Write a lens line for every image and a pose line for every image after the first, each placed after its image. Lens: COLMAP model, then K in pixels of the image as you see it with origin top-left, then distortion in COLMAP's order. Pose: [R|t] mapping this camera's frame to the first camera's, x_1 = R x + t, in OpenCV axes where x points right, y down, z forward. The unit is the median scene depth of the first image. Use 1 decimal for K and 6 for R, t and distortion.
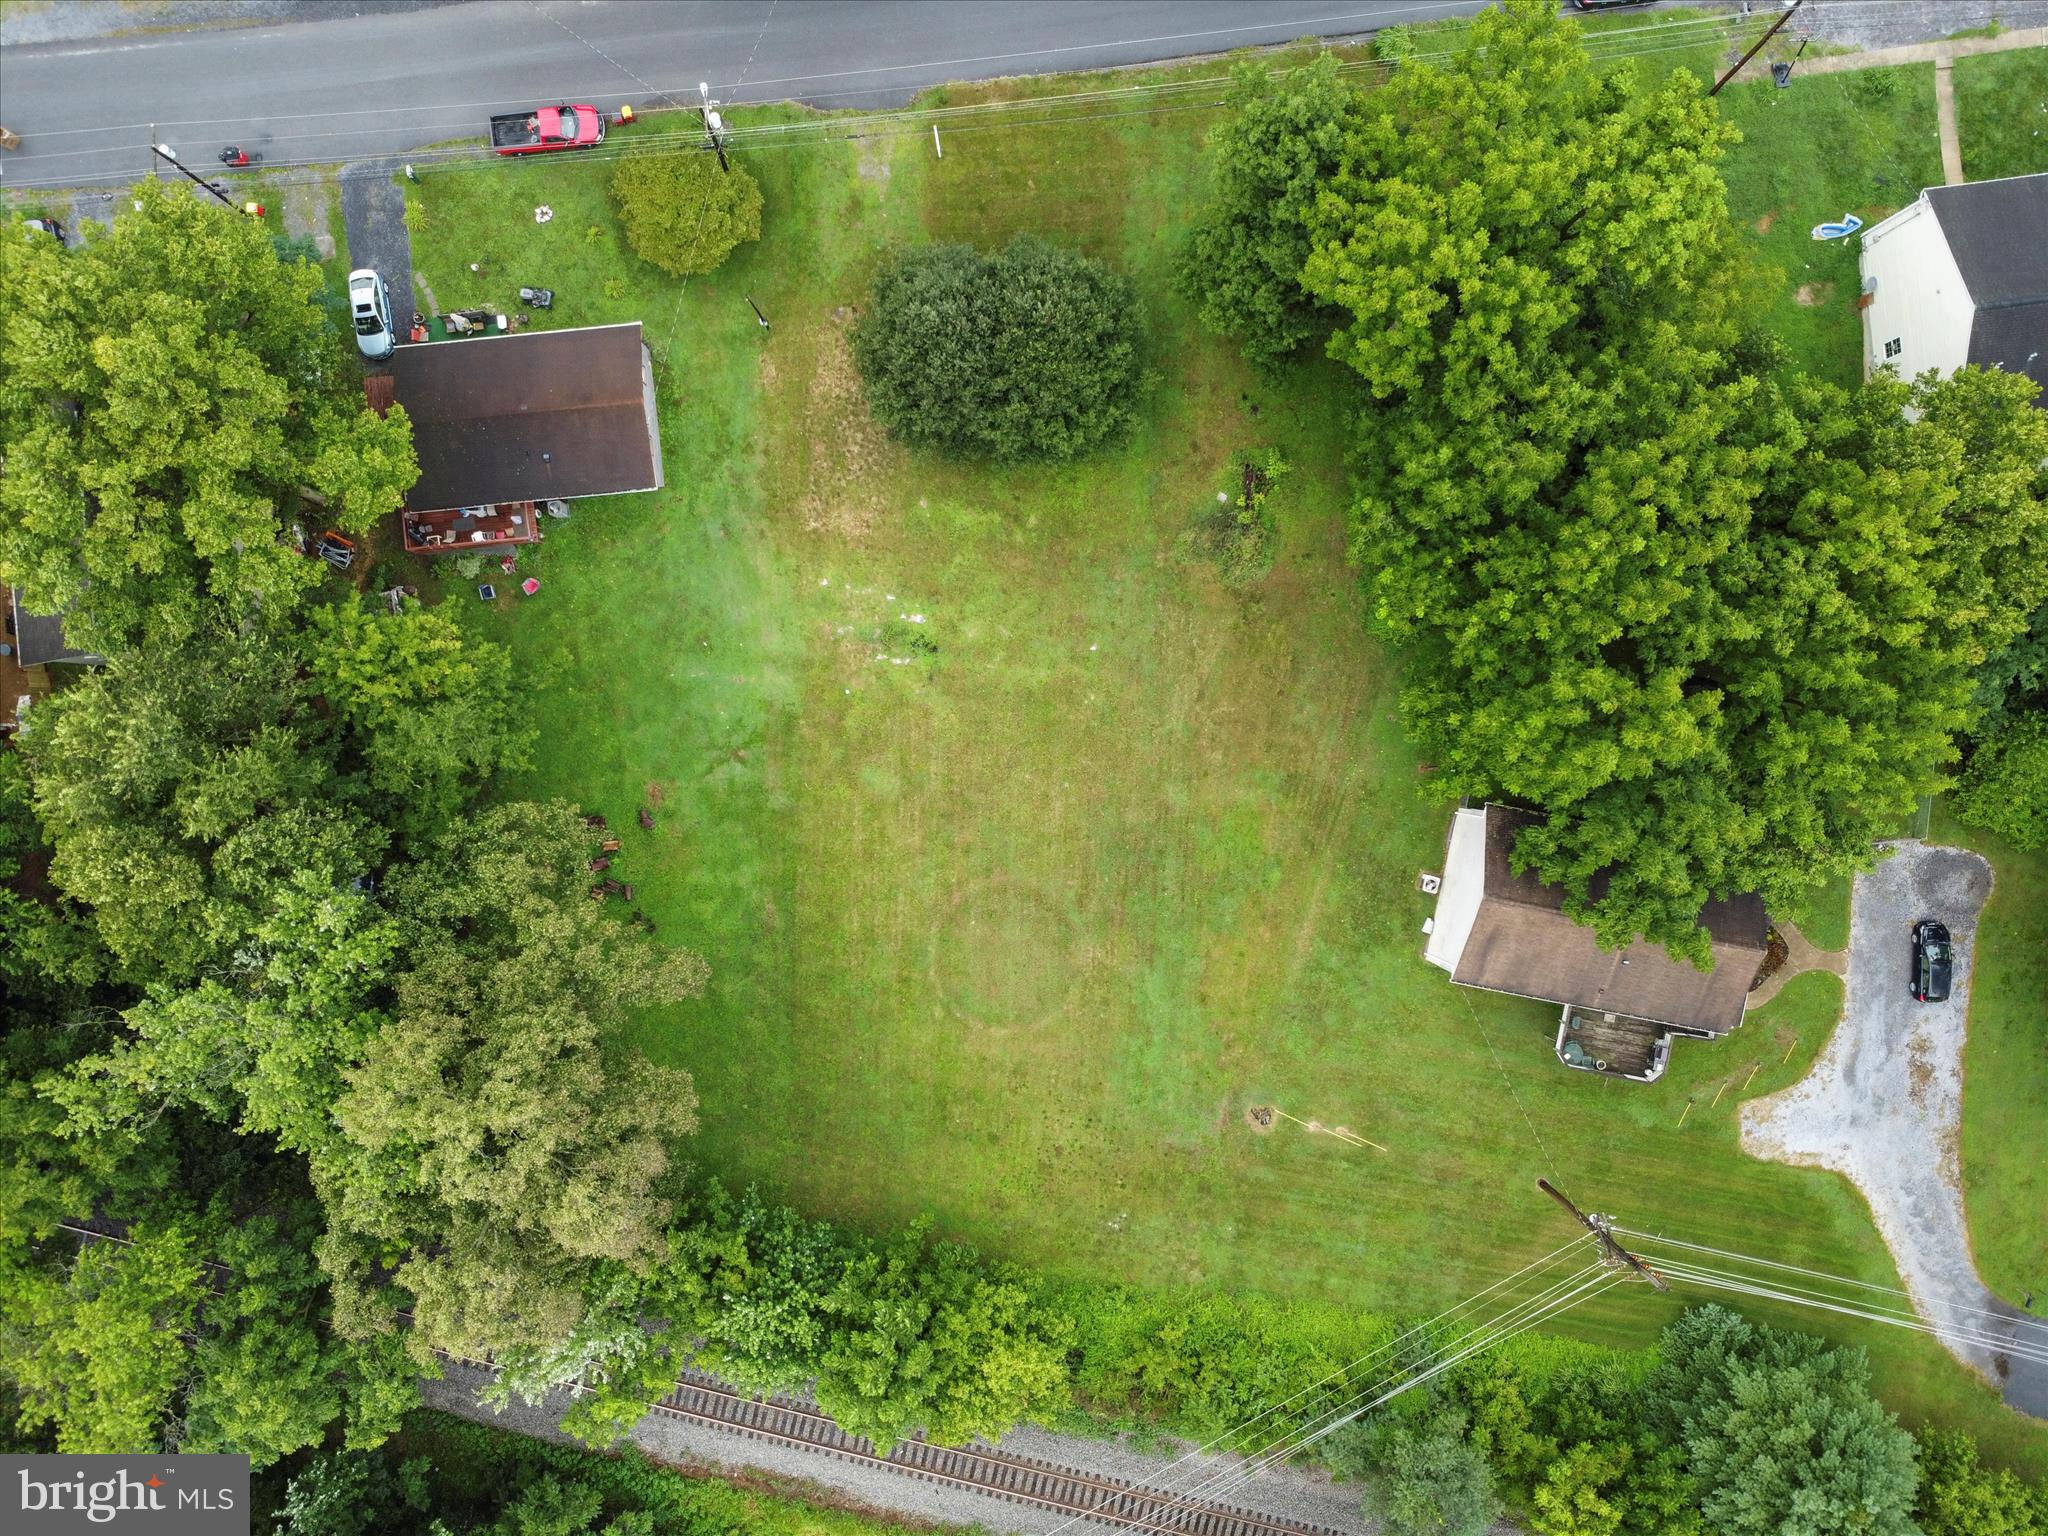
lens RADIAL K [[1492.5, 0, 1019.2], [0, 1492.5, 764.0], [0, 0, 1]] dist [-0.021999, -0.011337]
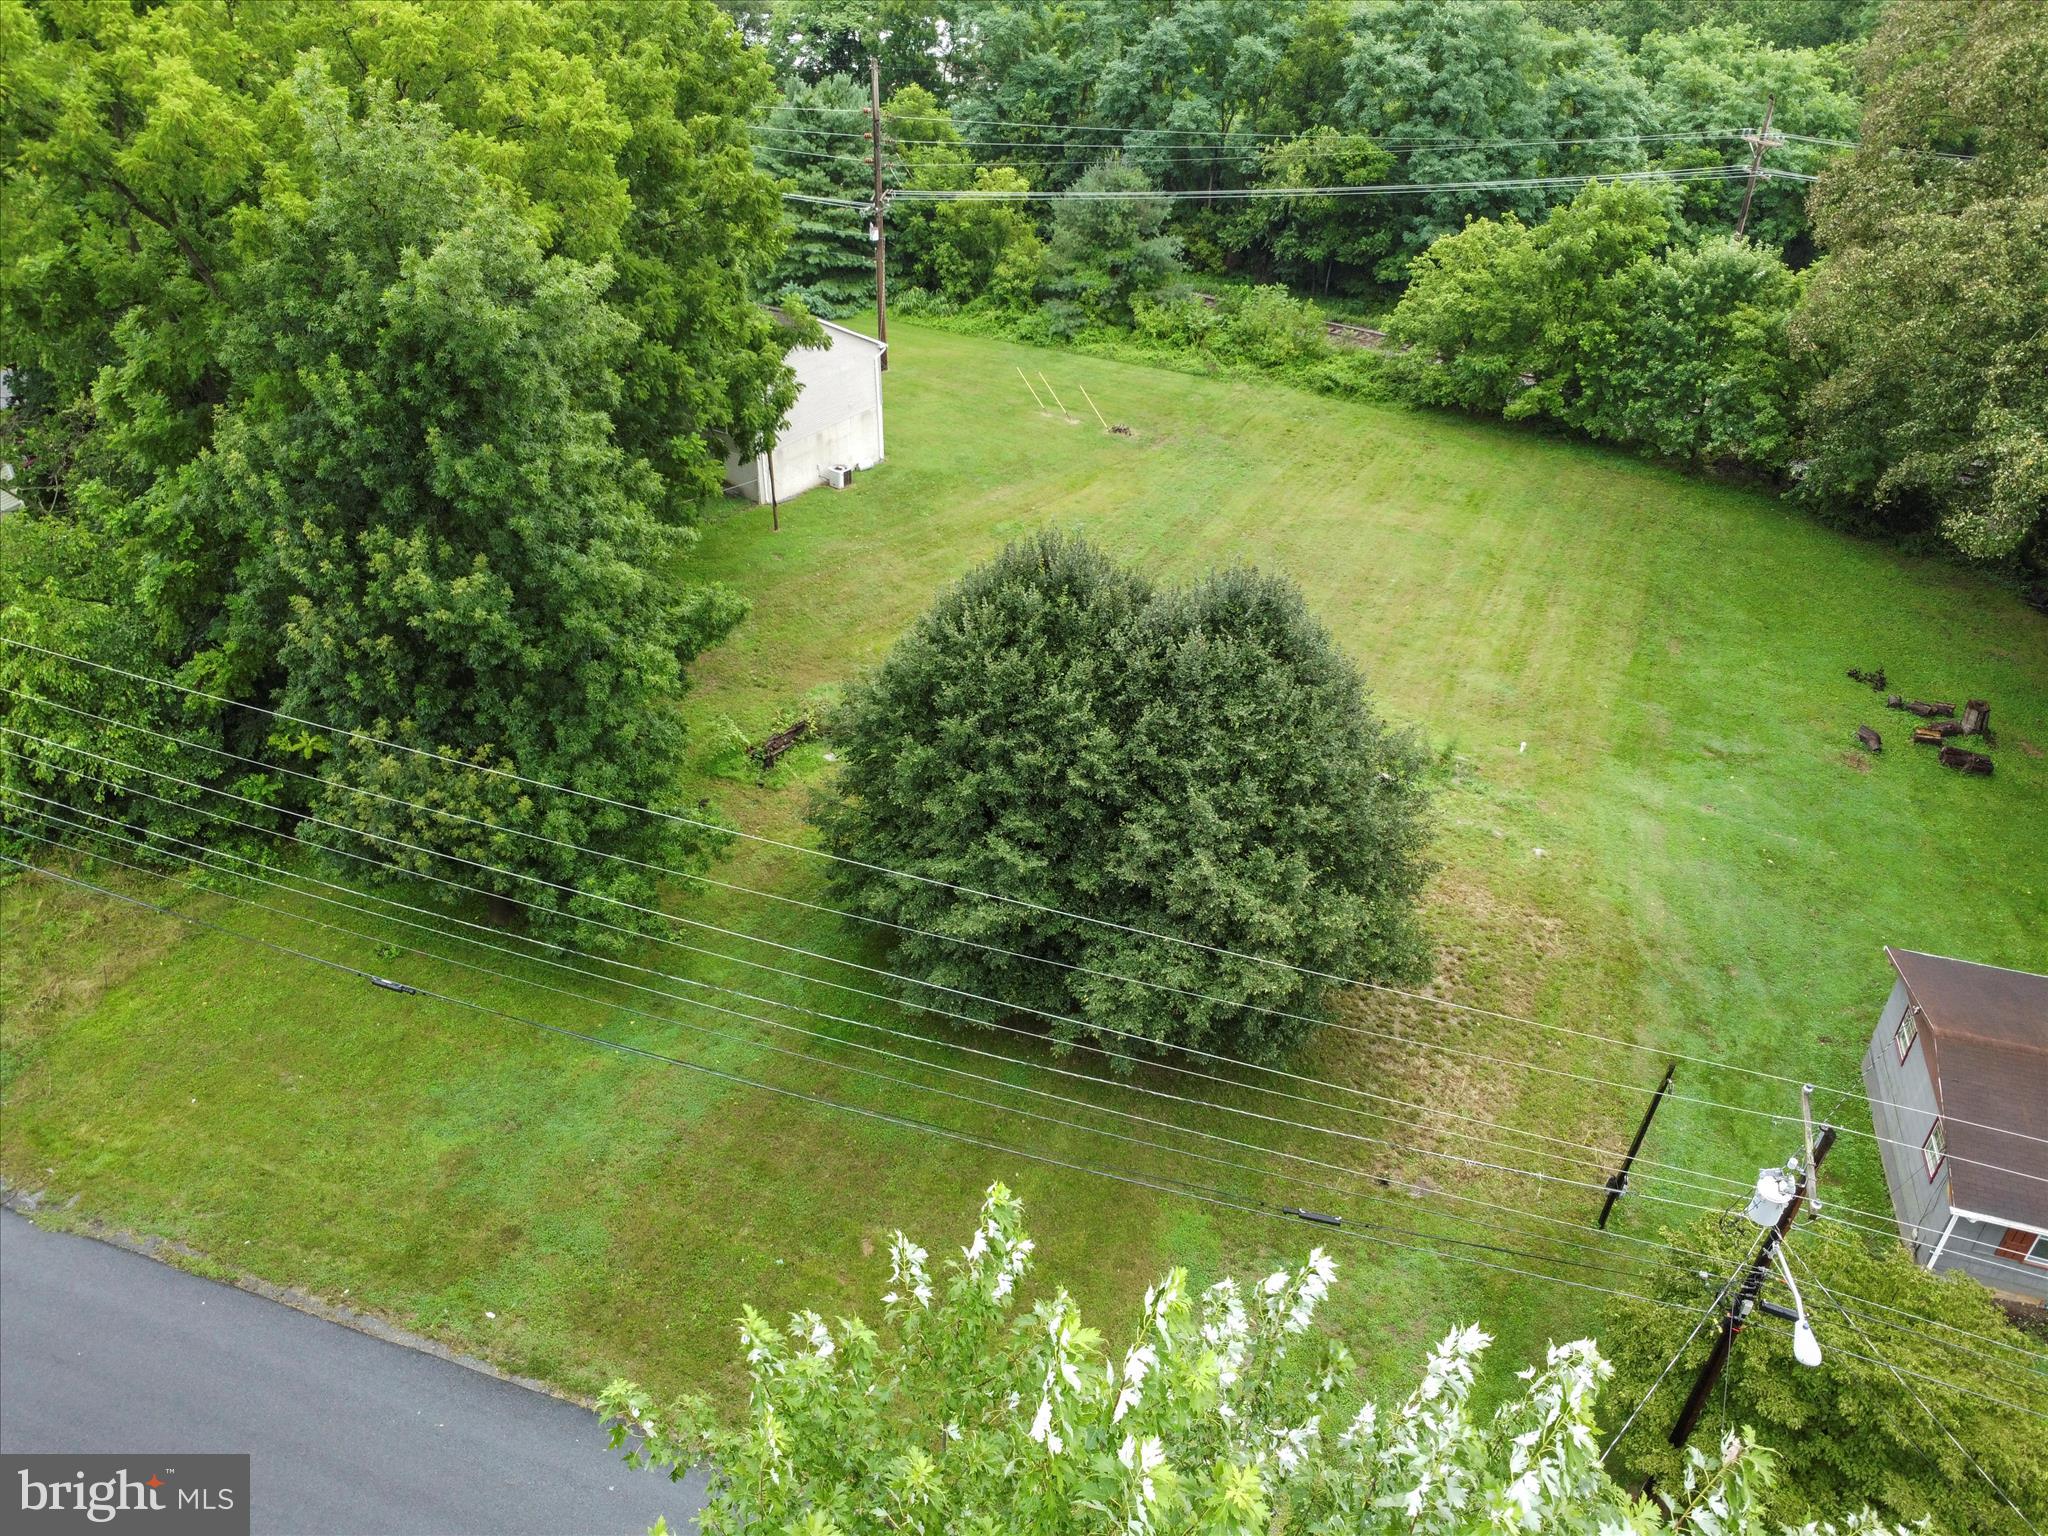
lens RADIAL K [[1492.5, 0, 1019.2], [0, 1492.5, 764.0], [0, 0, 1]] dist [-0.021999, -0.011337]
pose [[-0.918197, -0.220704, 0.328944, -0.126890], [0.396087, -0.522812, 0.754839, -0.594947], [0.005380, 0.823382, 0.567463, 0.658337]]
